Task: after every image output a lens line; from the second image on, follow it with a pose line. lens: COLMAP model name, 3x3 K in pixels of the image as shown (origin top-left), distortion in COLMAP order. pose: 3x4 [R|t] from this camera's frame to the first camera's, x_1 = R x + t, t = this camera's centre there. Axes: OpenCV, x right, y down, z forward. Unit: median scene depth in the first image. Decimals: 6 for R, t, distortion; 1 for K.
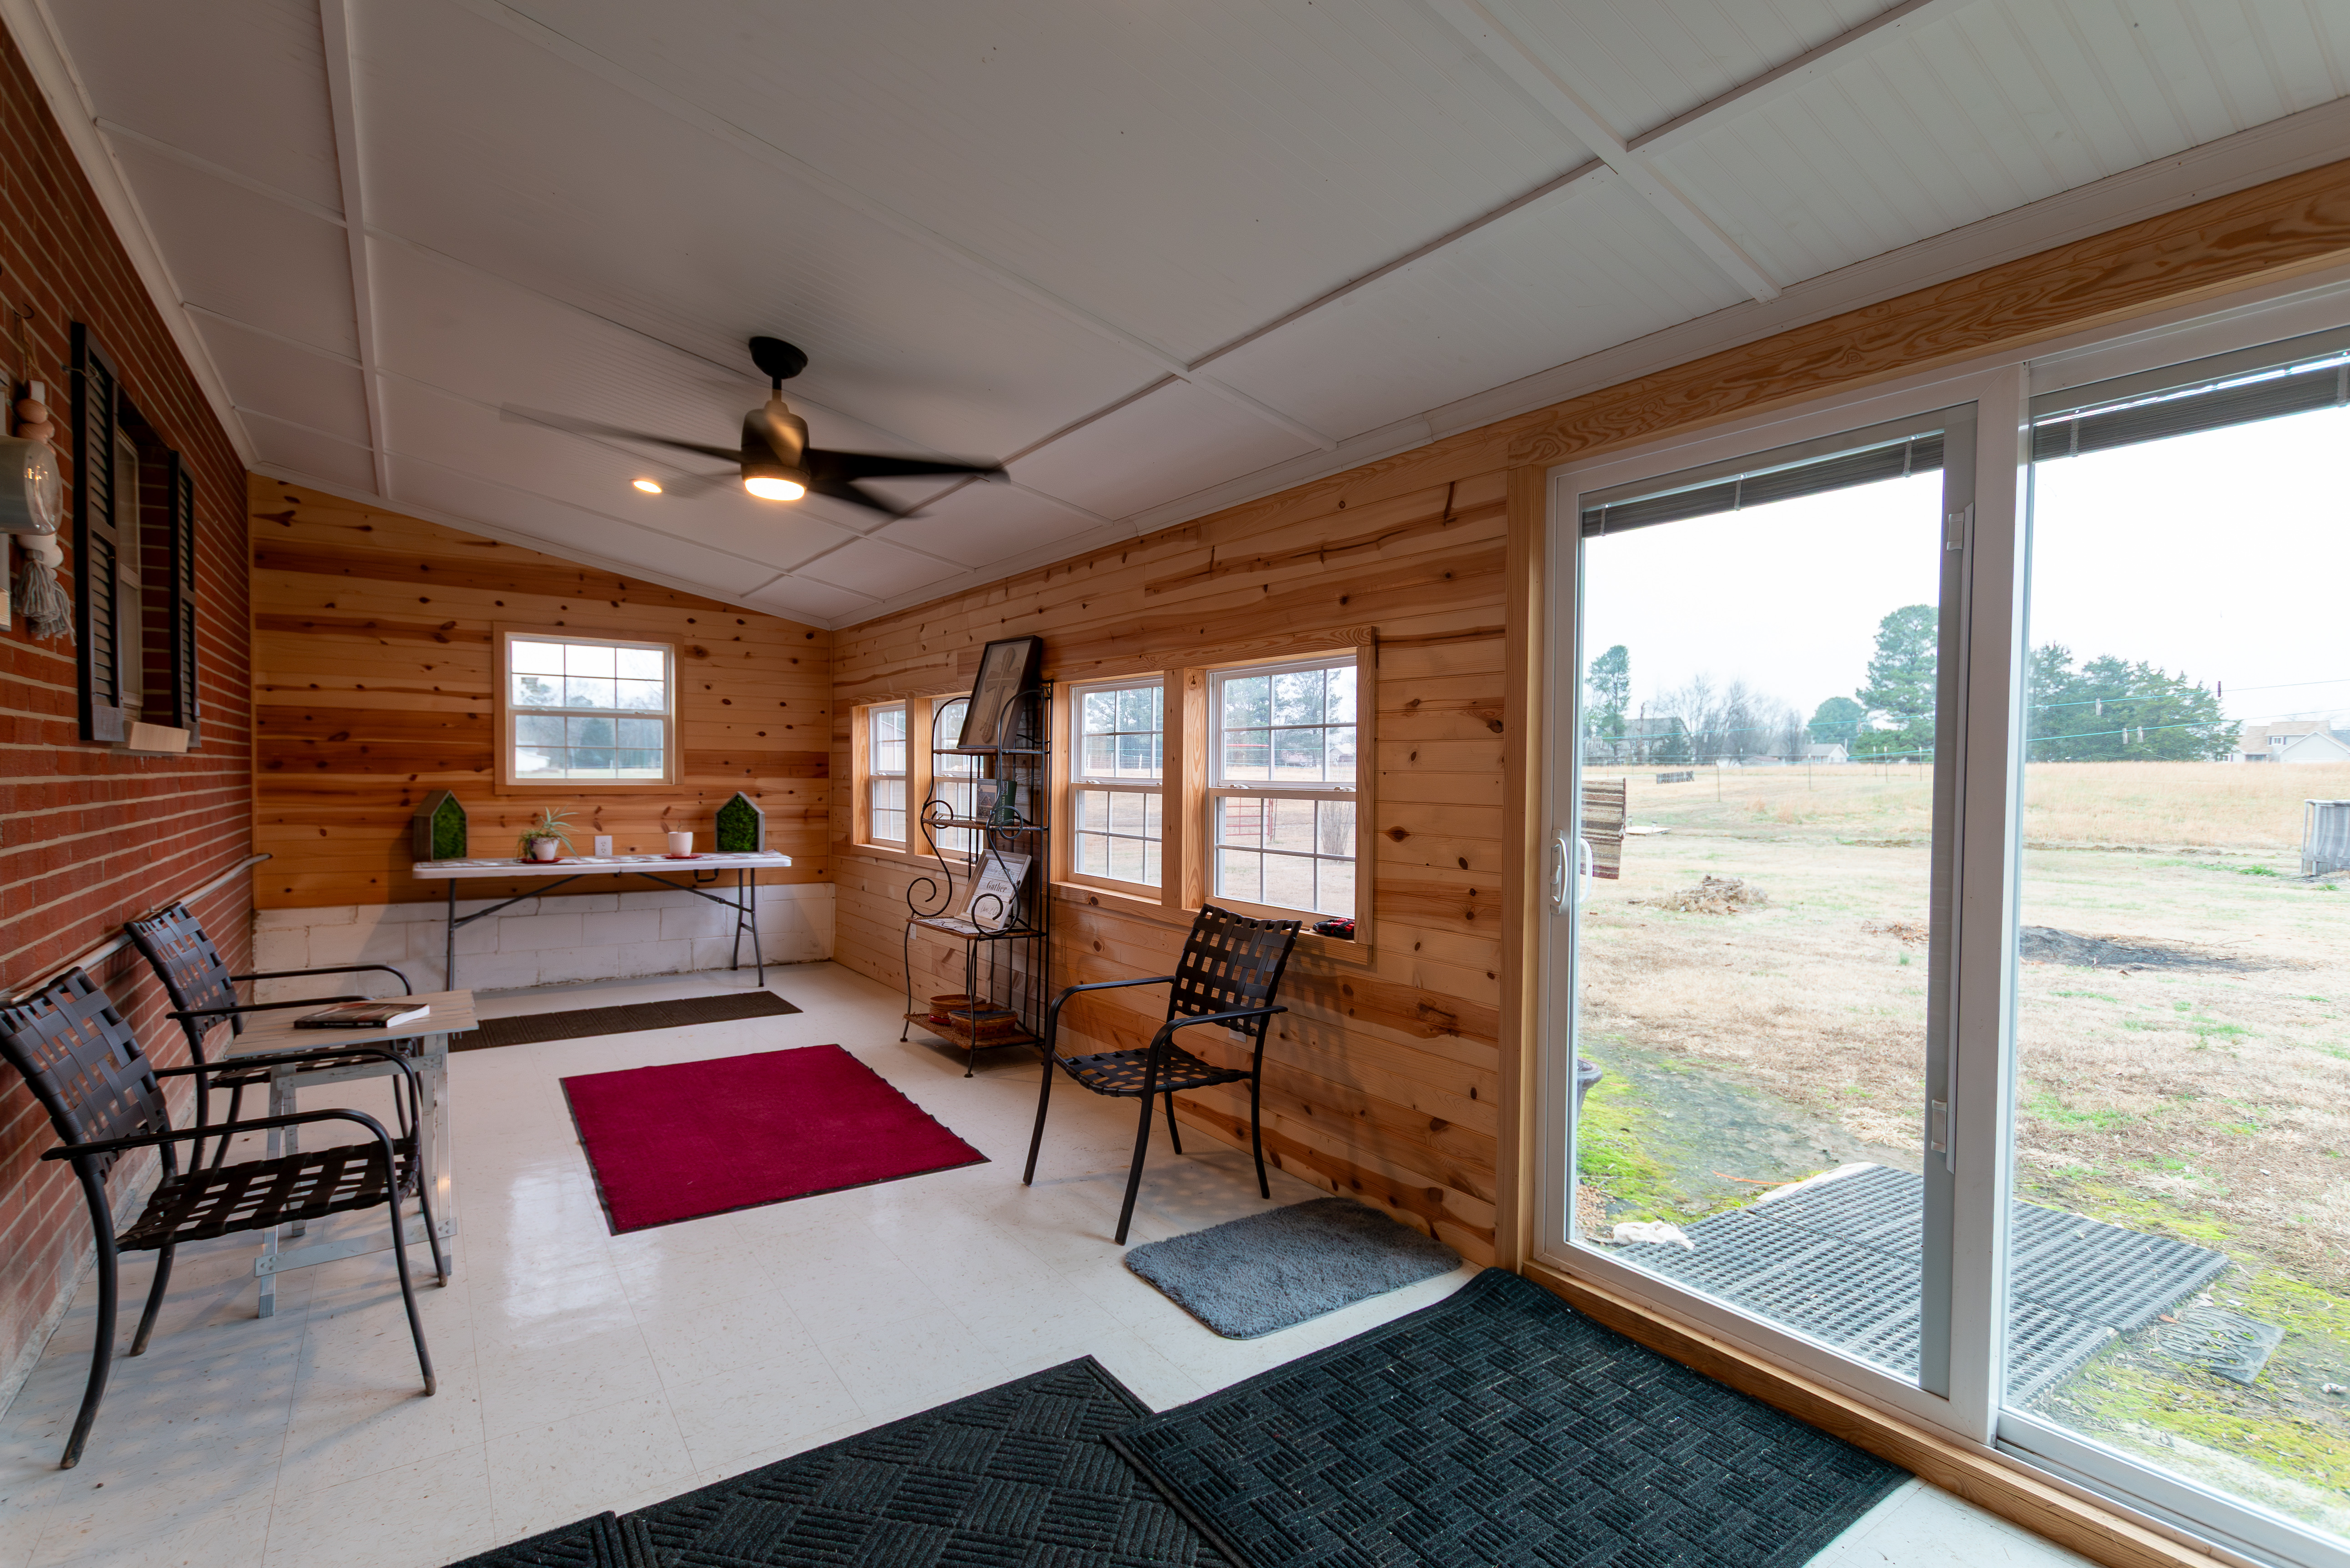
lens RADIAL K [[1066.3, 0, 1160.0], [0, 1066.3, 803.0], [0, 0, 1]] dist [0.016290, -0.006200]
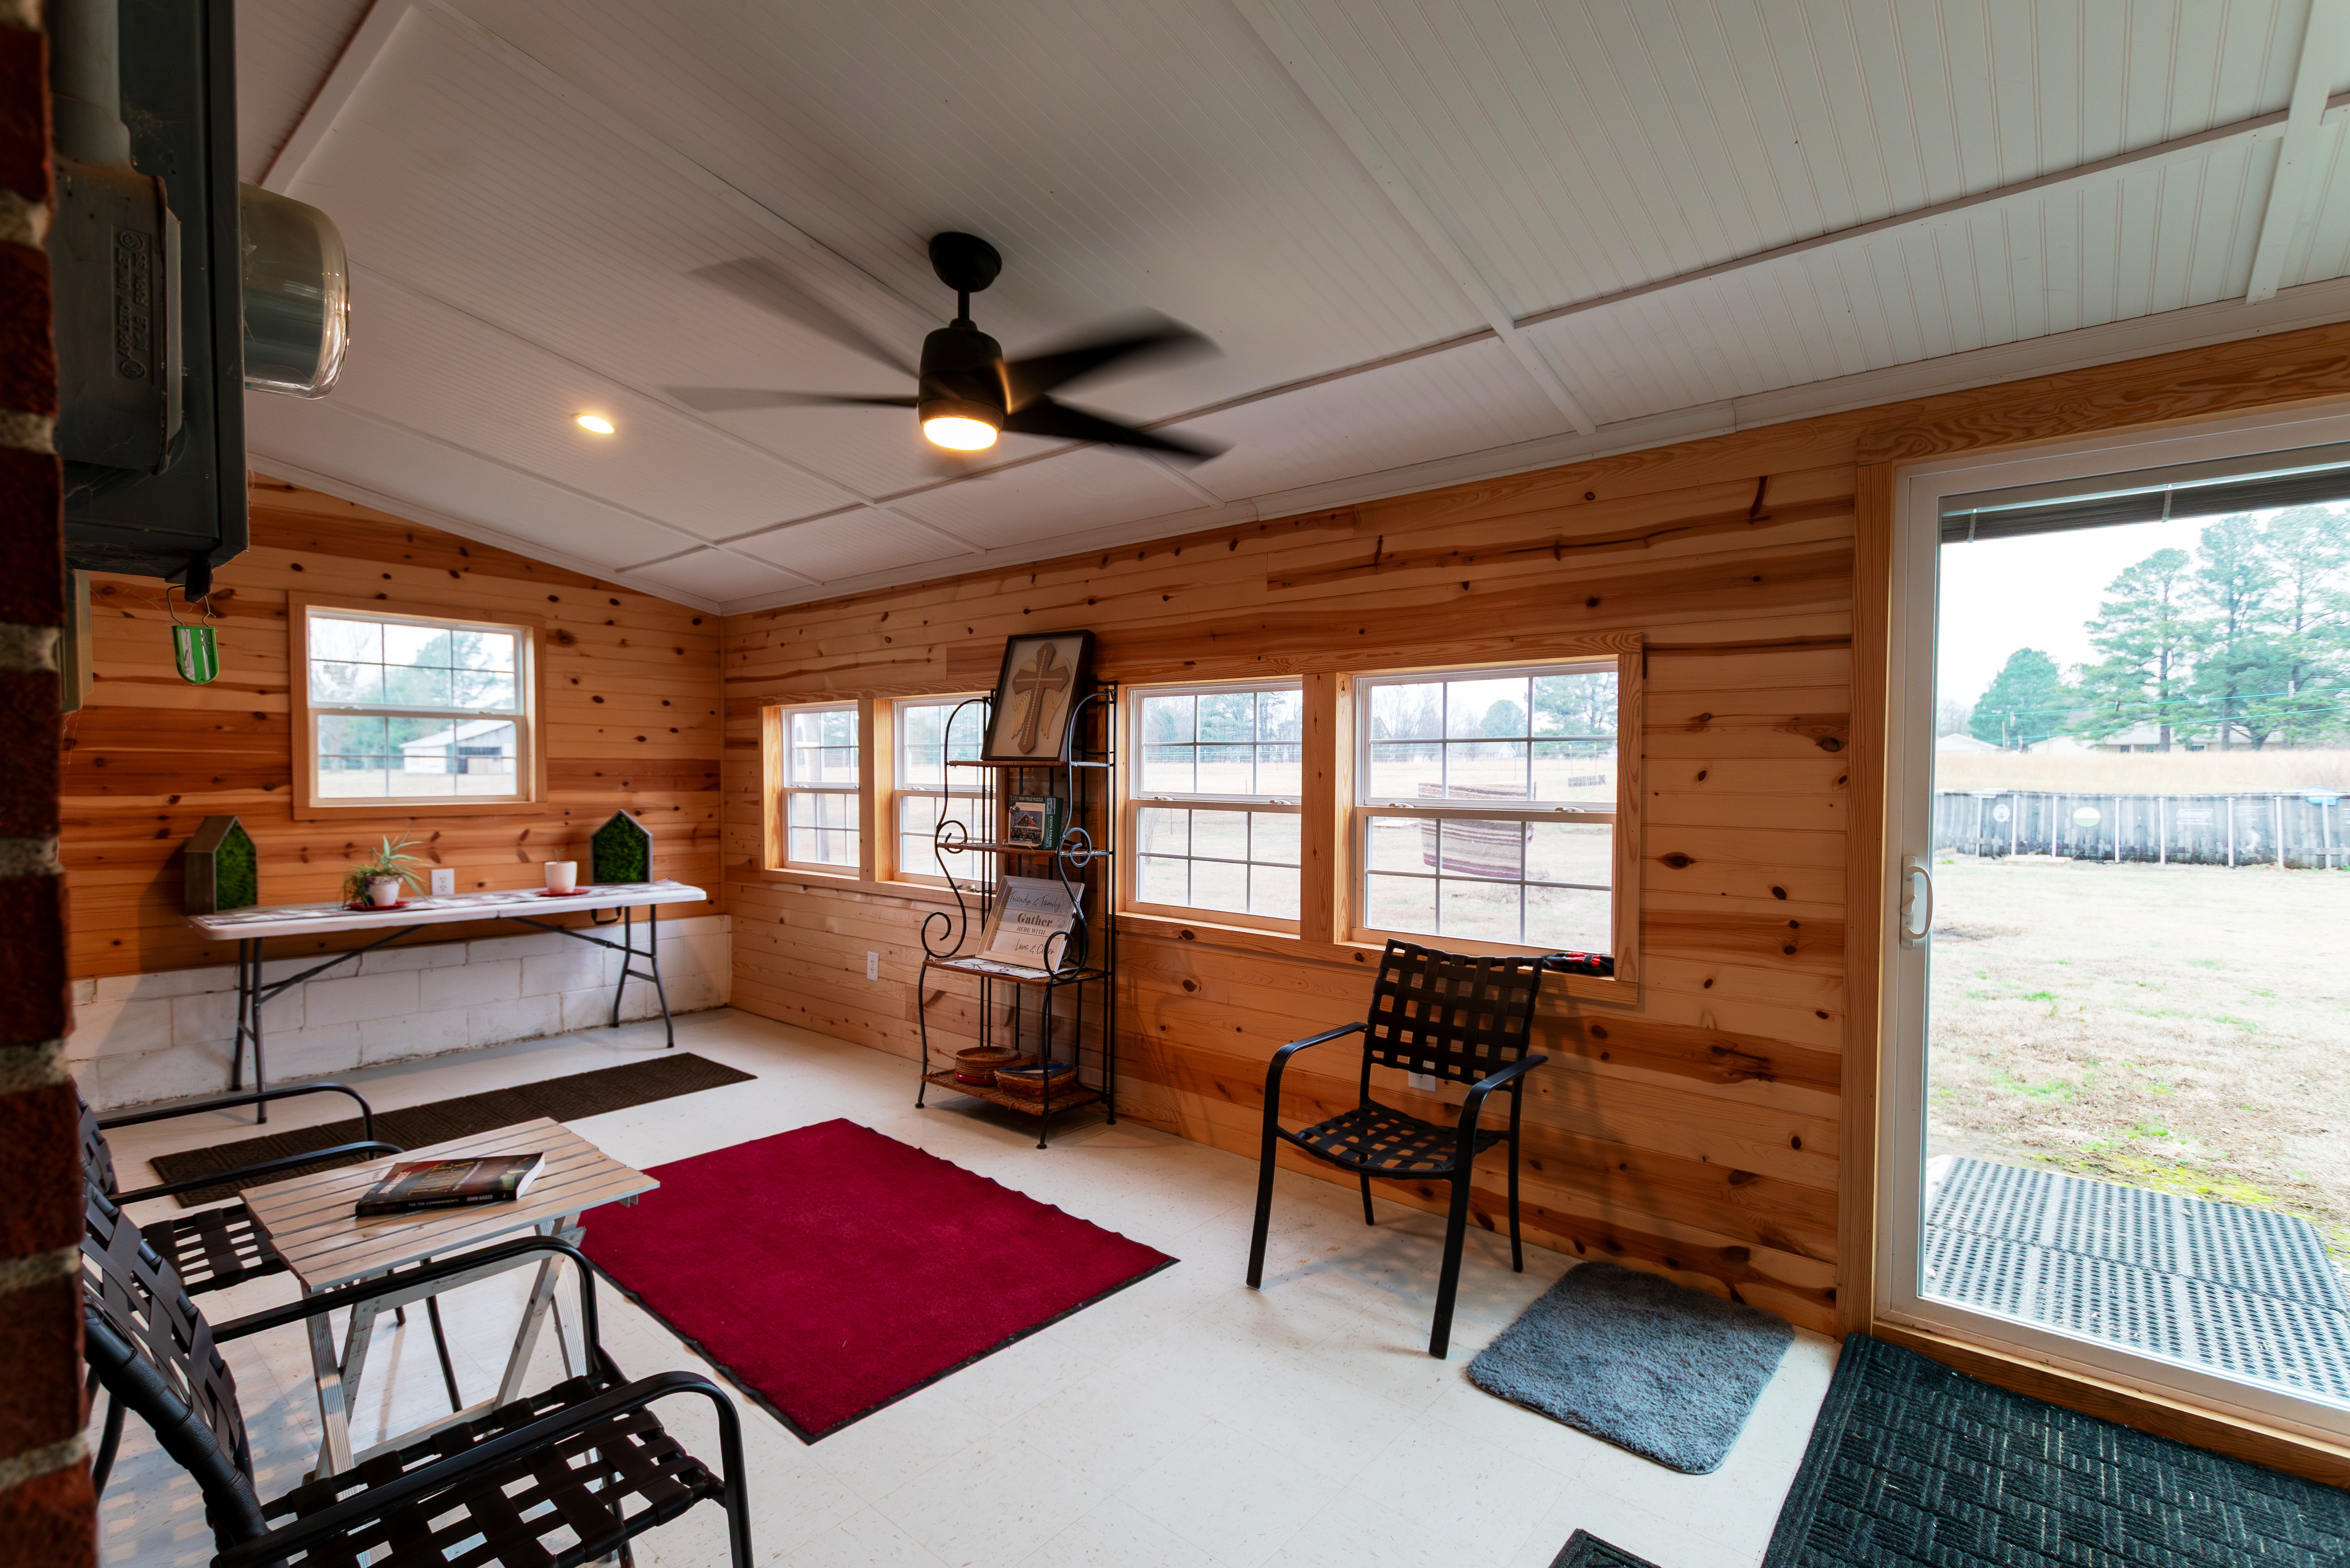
lens RADIAL K [[1066.3, 0, 1160.0], [0, 1066.3, 803.0], [0, 0, 1]] dist [0.016290, -0.006200]
pose [[0.968443, -0.014141, 0.248835, -0.327623], [0.013430, 0.999899, 0.004554, -0.022830], [-0.248875, -0.001069, 0.968535, 0.170646]]
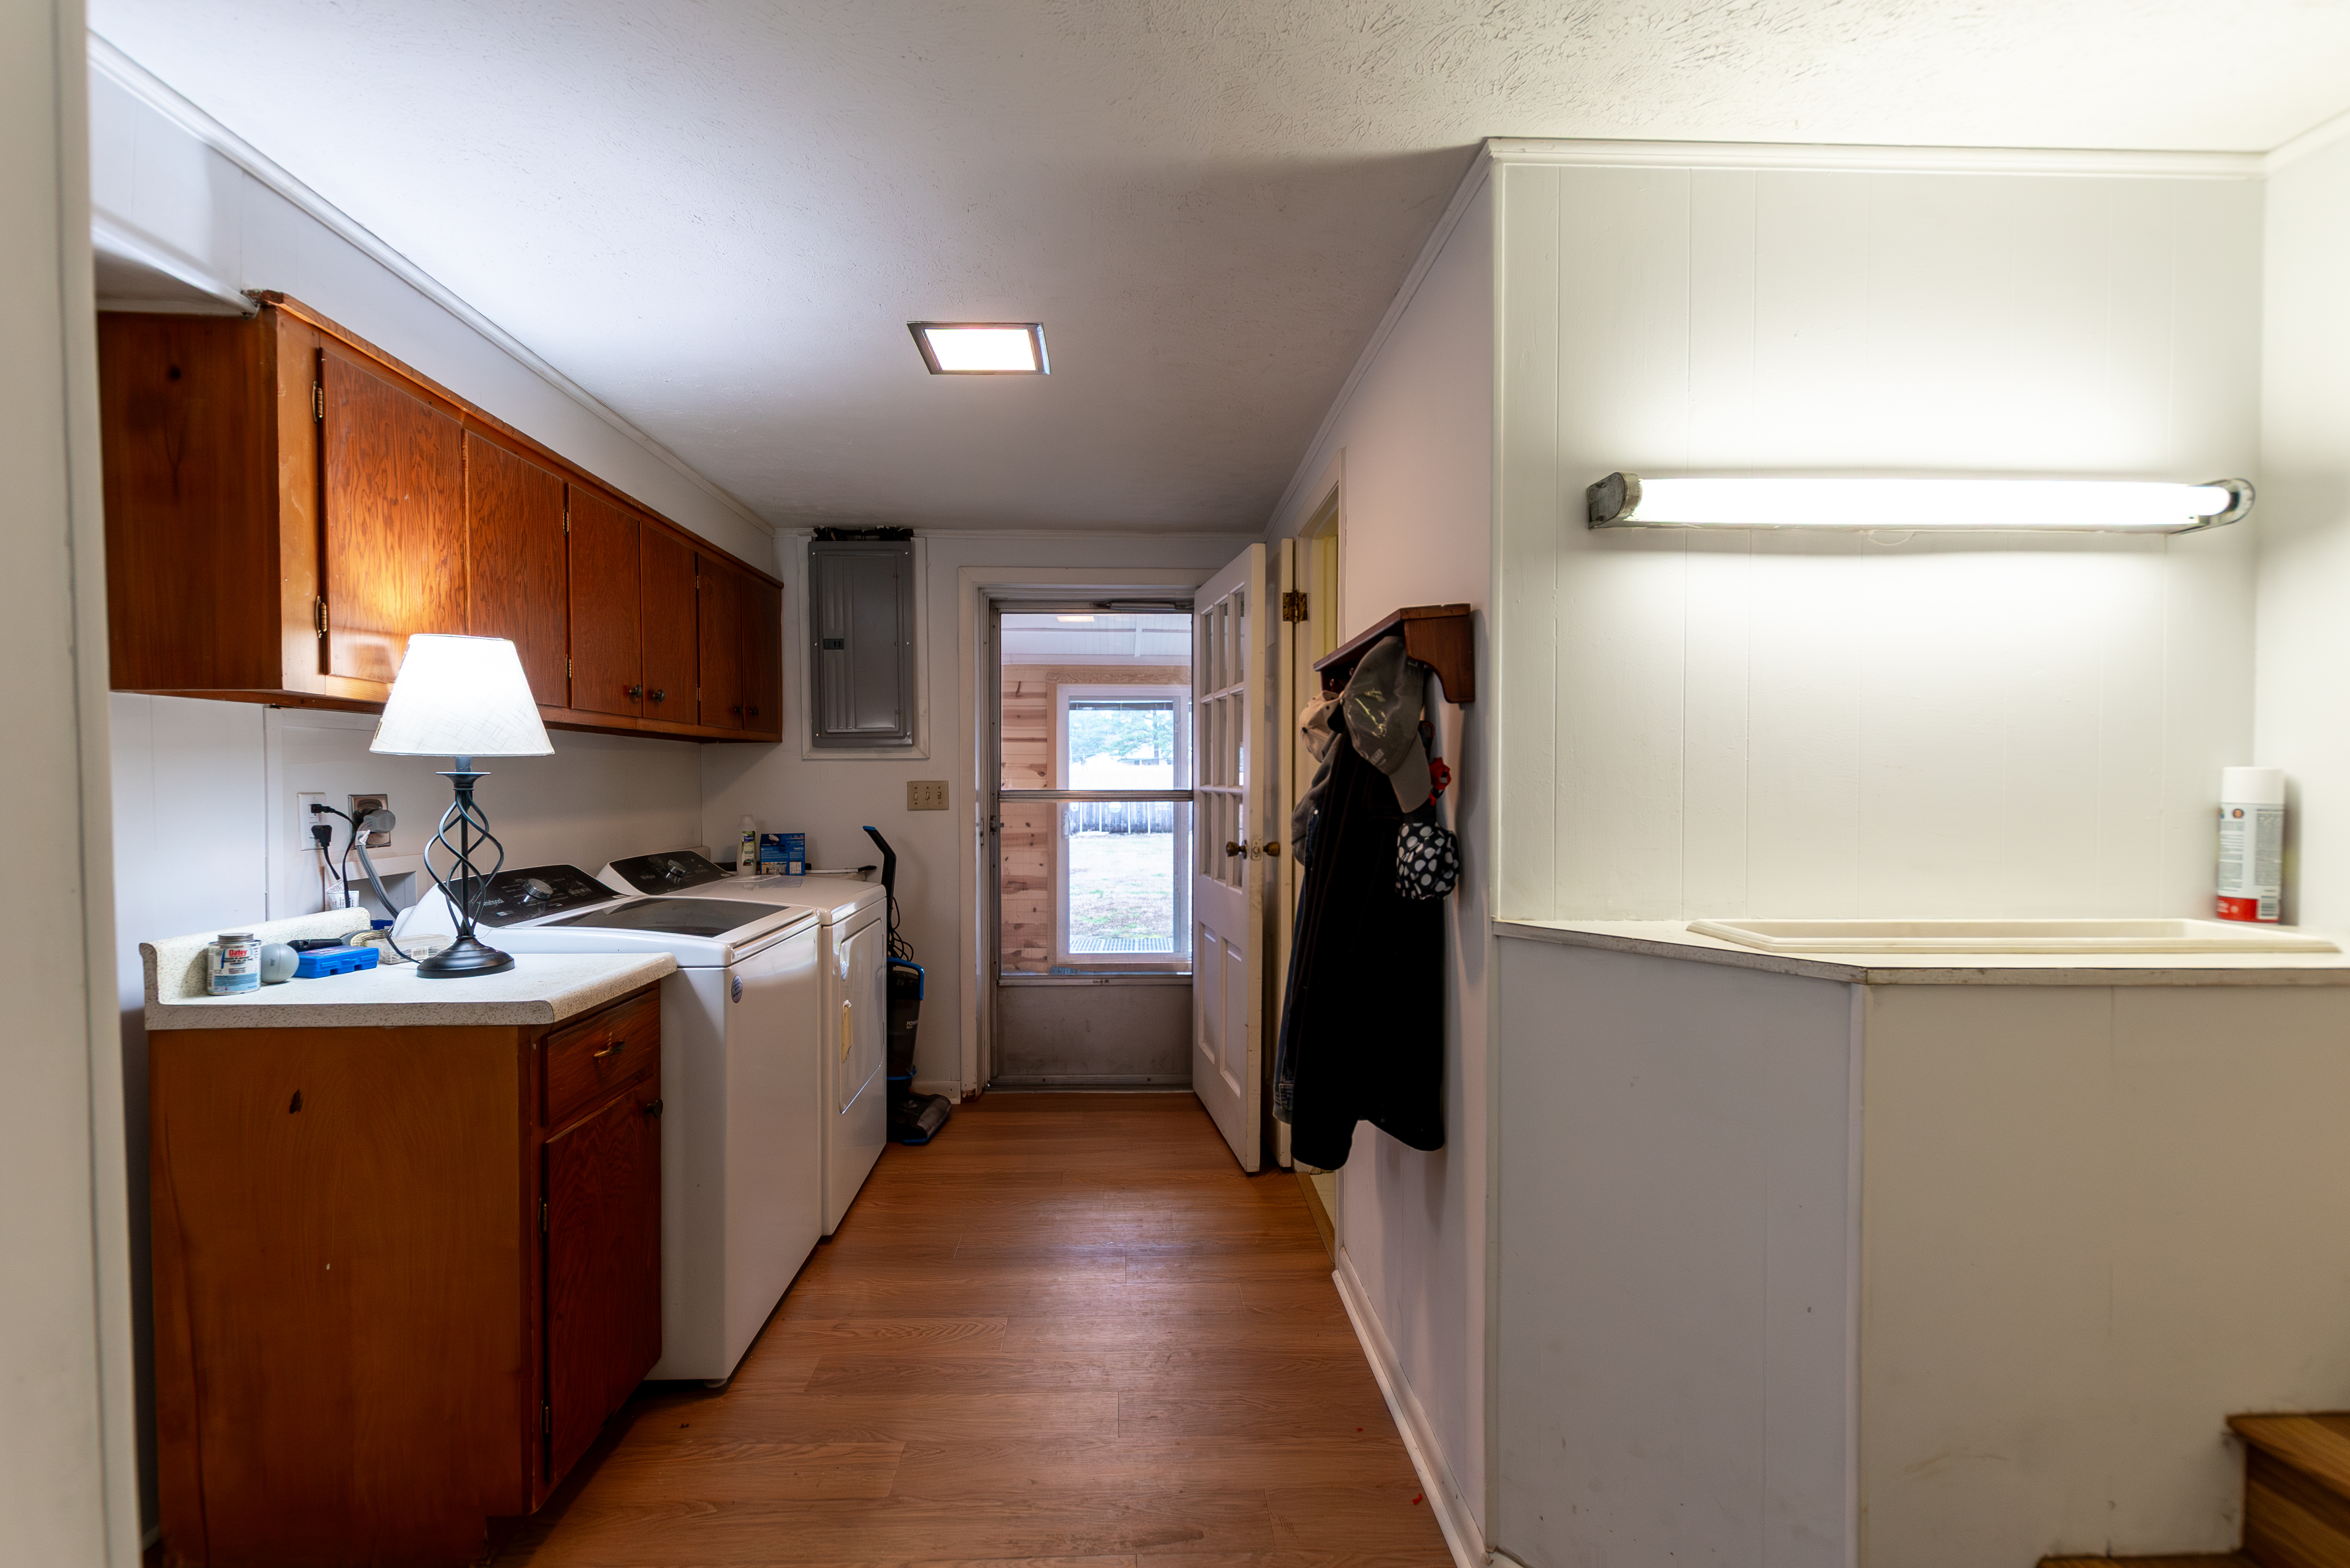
lens RADIAL K [[1066.3, 0, 1160.0], [0, 1066.3, 803.0], [0, 0, 1]] dist [0.016290, -0.006200]
pose [[0.538472, -0.028693, 0.842155, -1.270955], [0.030098, 0.999437, 0.014808, -0.019557], [-0.842106, 0.017374, 0.539032, -0.511866]]
